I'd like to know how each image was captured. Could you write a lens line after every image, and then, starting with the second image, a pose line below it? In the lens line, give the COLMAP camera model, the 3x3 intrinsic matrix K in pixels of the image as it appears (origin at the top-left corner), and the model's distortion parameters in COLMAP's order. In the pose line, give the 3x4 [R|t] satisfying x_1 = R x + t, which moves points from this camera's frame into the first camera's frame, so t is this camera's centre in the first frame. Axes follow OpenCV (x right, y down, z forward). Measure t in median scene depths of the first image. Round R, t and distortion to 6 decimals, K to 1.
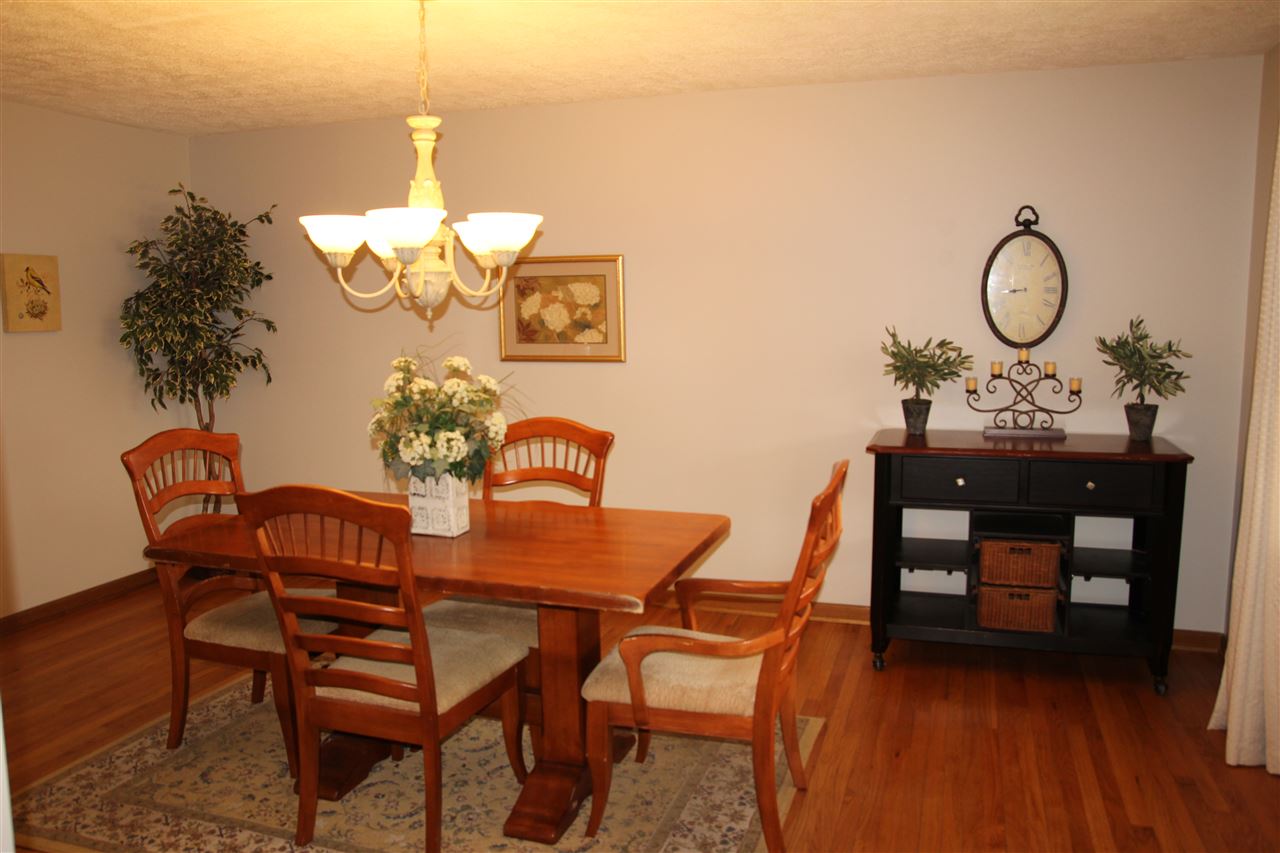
lens RADIAL K [[982.5, 0, 643.6], [0, 982.5, 427.7], [0, 0, 1]] dist [-0.078191, 0.039484]
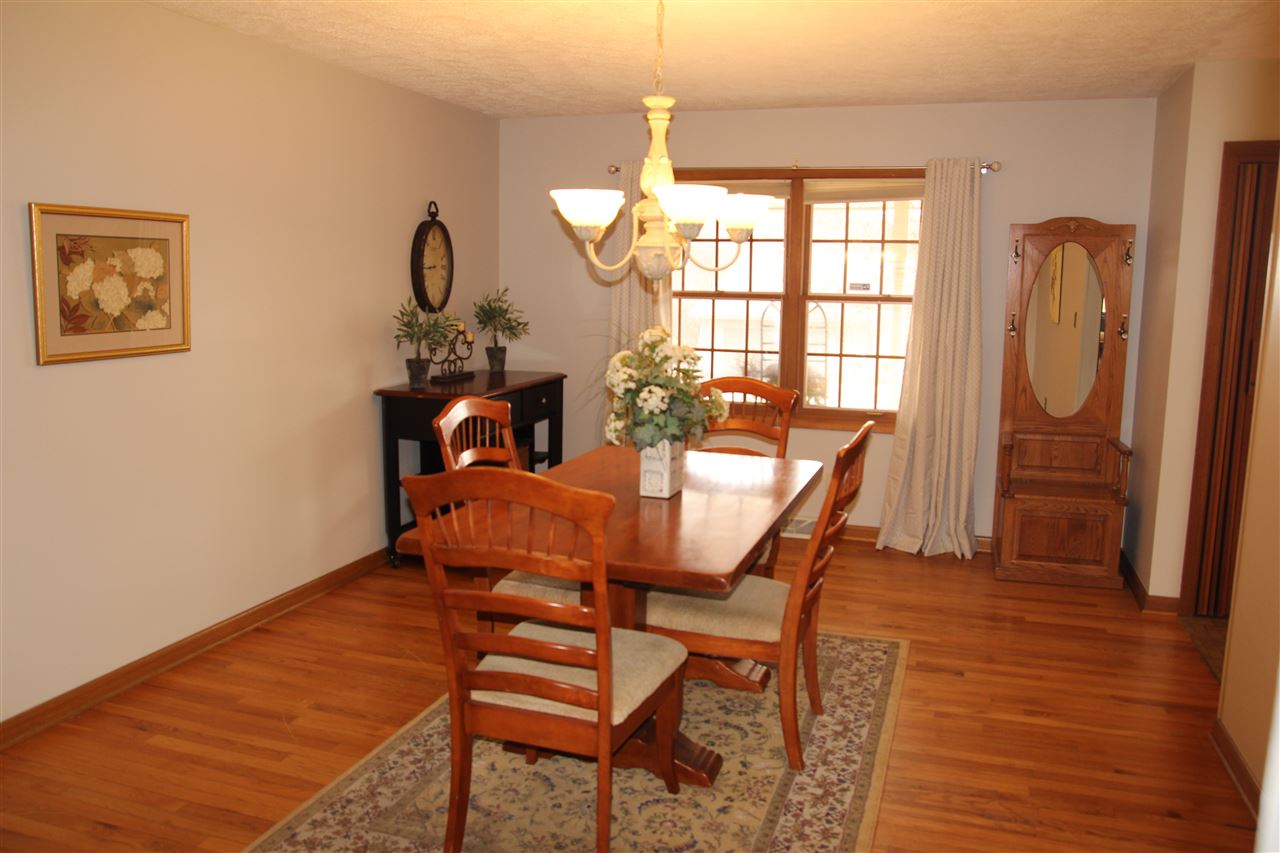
lens RADIAL K [[982.5, 0, 640.6], [0, 982.5, 424.9], [0, 0, 1]] dist [-0.078191, 0.039484]
pose [[0.019027, -0.146162, 0.989078, -0.791752], [0.107366, 0.983835, 0.143322, -0.080397], [-0.994038, 0.103466, 0.034412, 0.616260]]
